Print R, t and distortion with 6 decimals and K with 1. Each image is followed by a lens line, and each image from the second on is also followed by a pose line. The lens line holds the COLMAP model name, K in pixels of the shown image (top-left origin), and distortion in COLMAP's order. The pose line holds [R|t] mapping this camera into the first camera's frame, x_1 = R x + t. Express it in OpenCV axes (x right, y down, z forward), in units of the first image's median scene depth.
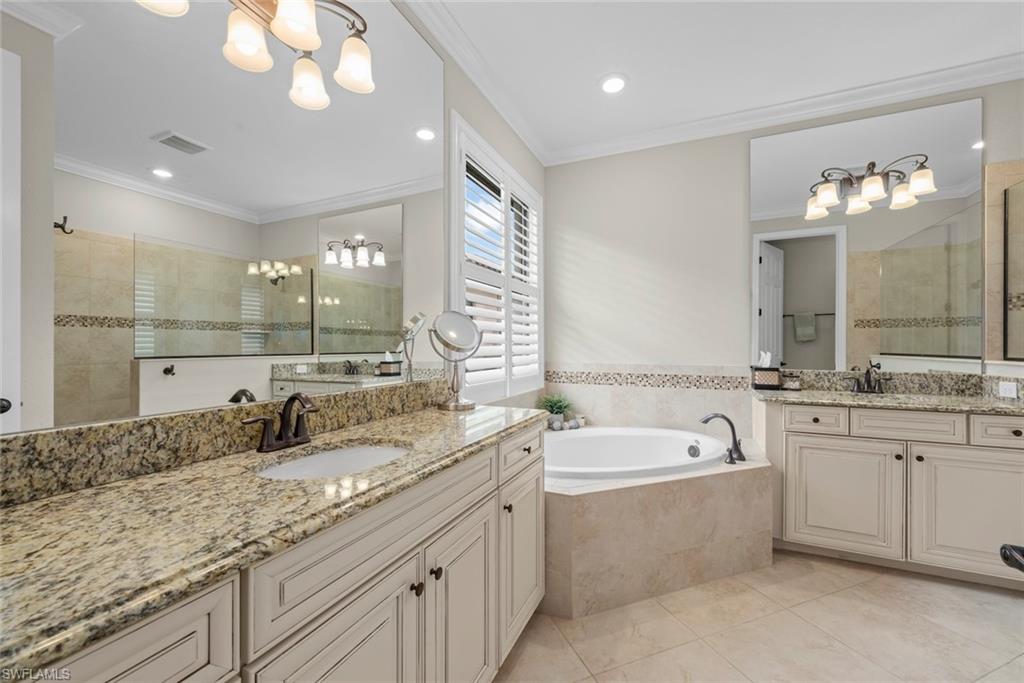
lens RADIAL K [[395.3, 0, 513.0], [0, 395.3, 344.8], [0, 0, 1]] dist [-0.000482, -0.000051]
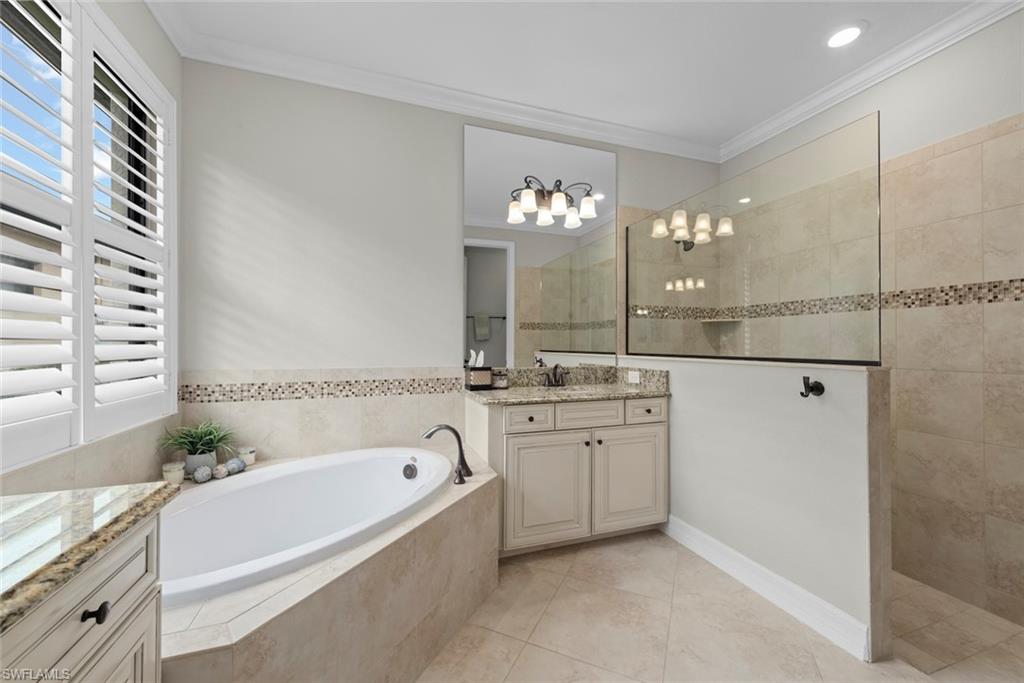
lens RADIAL K [[434.1, 0, 539.6], [0, 434.1, 338.6], [0, 0, 1]] dist [-0.000876, -0.000286]
pose [[0.721740, 0.007641, 0.692122, 0.020513], [0.000137, 0.999937, -0.011182, 0.001057], [-0.692164, 0.008165, 0.721694, 0.148257]]
